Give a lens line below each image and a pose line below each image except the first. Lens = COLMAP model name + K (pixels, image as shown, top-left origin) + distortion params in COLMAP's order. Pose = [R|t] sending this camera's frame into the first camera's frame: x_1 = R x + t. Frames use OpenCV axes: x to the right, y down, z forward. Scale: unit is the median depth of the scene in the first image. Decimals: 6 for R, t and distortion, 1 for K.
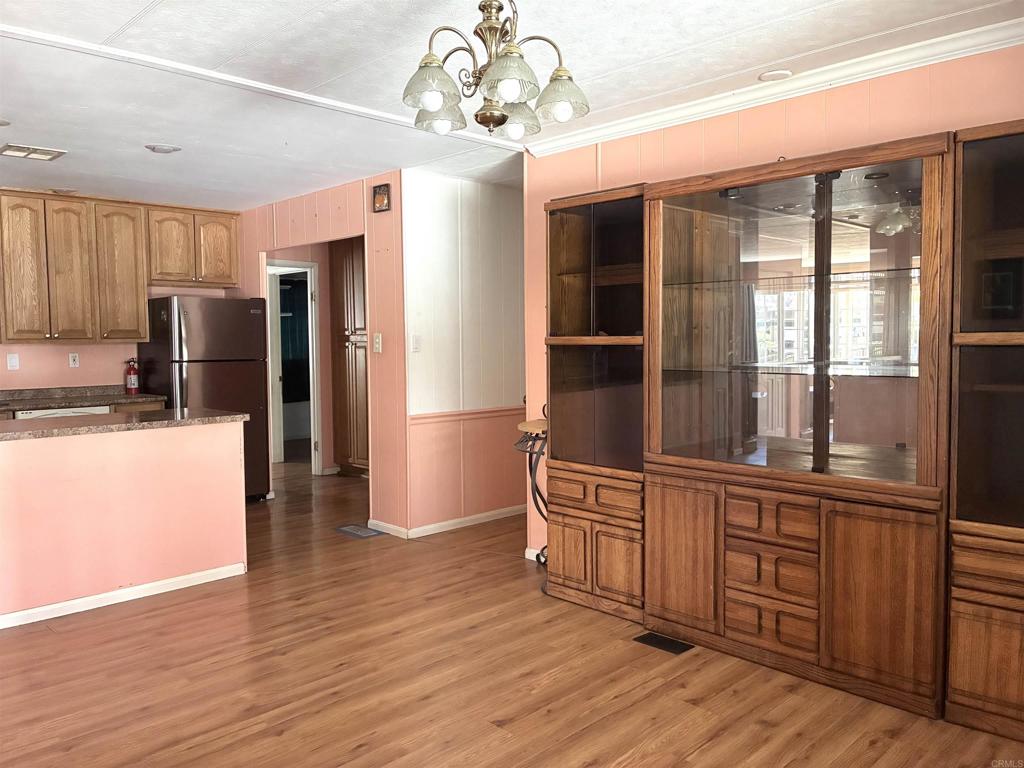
lens RADIAL K [[784.7, 0, 516.8], [0, 784.7, 381.8], [0, 0, 1]] dist [0.024724, -0.021546]
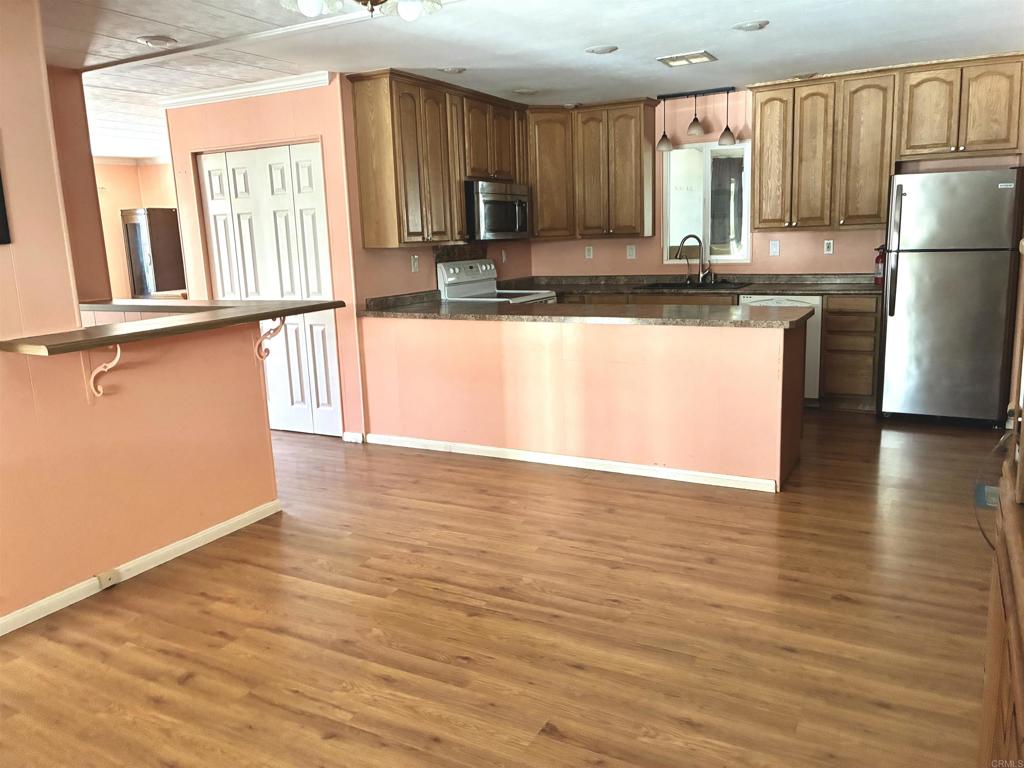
lens RADIAL K [[784.7, 0, 516.5], [0, 784.7, 383.1], [0, 0, 1]] dist [0.024724, -0.021546]
pose [[0.277195, 0.183735, -0.943082, 0.458251], [-0.019833, 0.982431, 0.185572, -0.053042], [0.960609, -0.032735, 0.275969, 0.501616]]
